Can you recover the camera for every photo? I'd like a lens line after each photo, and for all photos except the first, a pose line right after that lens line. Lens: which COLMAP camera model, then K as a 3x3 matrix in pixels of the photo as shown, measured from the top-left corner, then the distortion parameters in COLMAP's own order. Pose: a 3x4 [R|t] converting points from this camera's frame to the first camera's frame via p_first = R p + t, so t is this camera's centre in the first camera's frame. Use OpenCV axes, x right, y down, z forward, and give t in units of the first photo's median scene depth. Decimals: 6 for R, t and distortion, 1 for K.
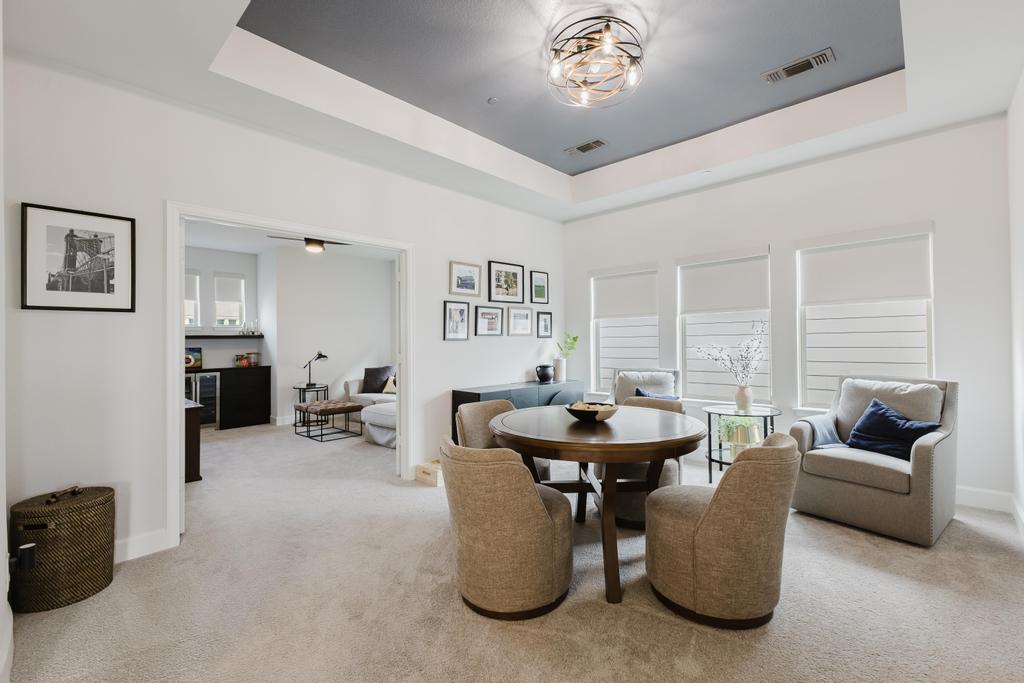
lens RADIAL K [[441.6, 0, 512.3], [0, 441.6, 343.3], [0, 0, 1]] dist [0.009346, 0.000297]
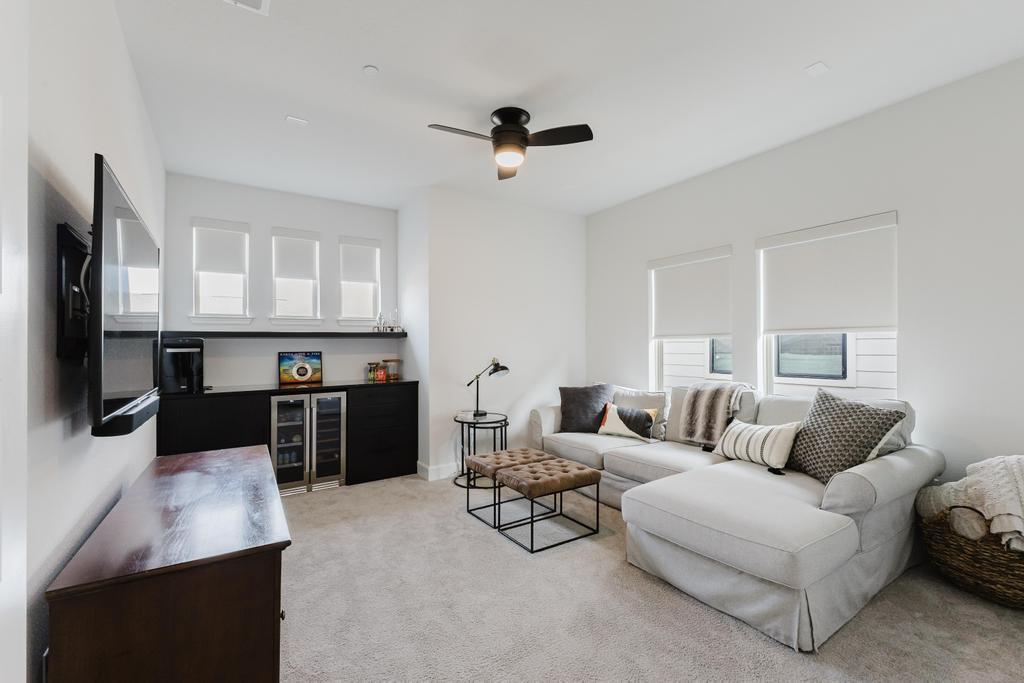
lens RADIAL K [[441.6, 0, 511.5], [0, 441.6, 340.1], [0, 0, 1]] dist [0.009346, 0.000297]
pose [[0.974535, 0.003425, -0.224210, -0.275917], [-0.004577, 0.999979, -0.004617, -0.005092], [0.224189, 0.005525, 0.974530, 0.418141]]
